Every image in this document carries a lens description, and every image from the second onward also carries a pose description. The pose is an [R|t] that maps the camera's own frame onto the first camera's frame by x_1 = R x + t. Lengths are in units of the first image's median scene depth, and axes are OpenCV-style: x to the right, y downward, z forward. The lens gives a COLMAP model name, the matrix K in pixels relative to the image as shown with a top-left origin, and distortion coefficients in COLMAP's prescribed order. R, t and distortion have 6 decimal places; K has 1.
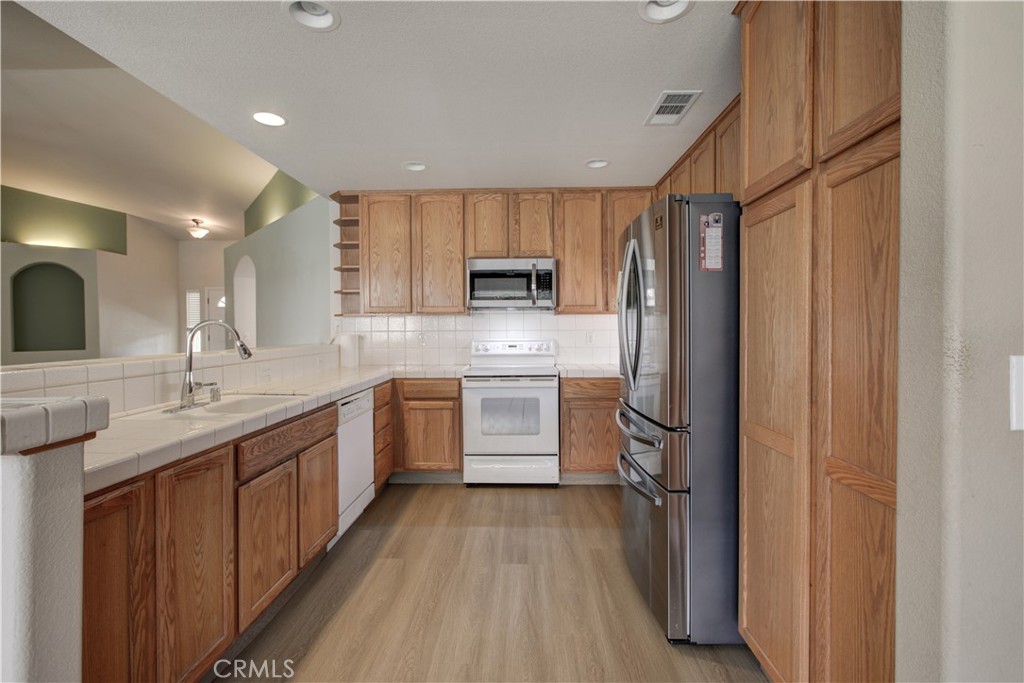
lens RADIAL K [[461.9, 0, 508.0], [0, 461.9, 334.3], [0, 0, 1]] dist [-0.003786, -0.000135]
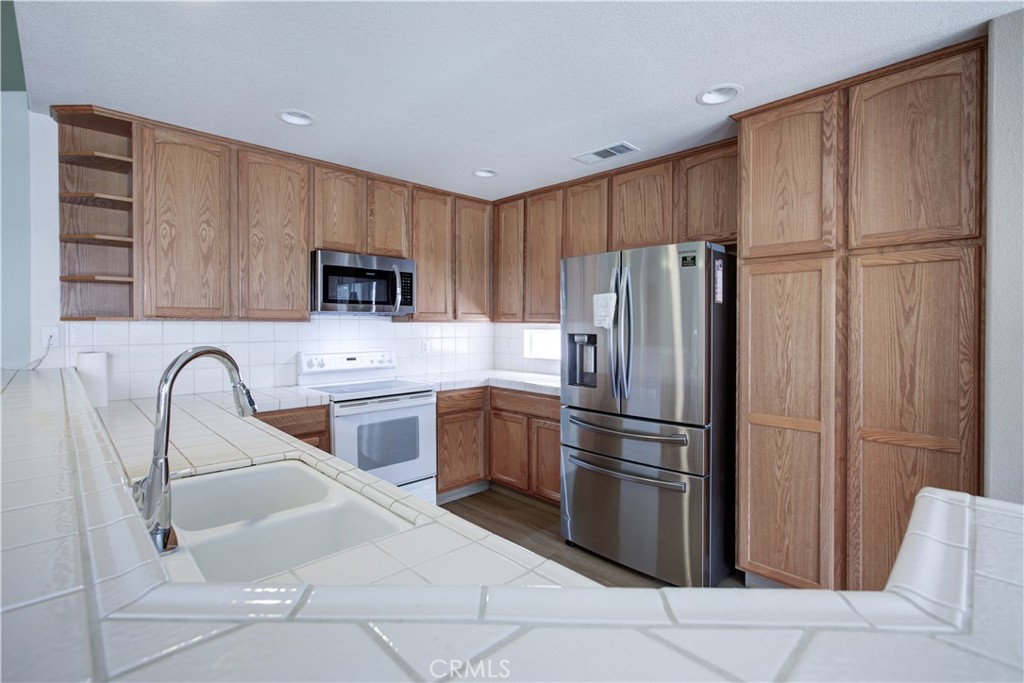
lens RADIAL K [[474.8, 0, 517.6], [0, 474.8, 328.0], [0, 0, 1]] dist [-0.002072, 0.000677]
pose [[0.702011, 0.001882, 0.712164, -0.414500], [0.002594, 0.999983, -0.005200, -0.026553], [-0.712162, 0.005498, 0.701994, 0.200759]]
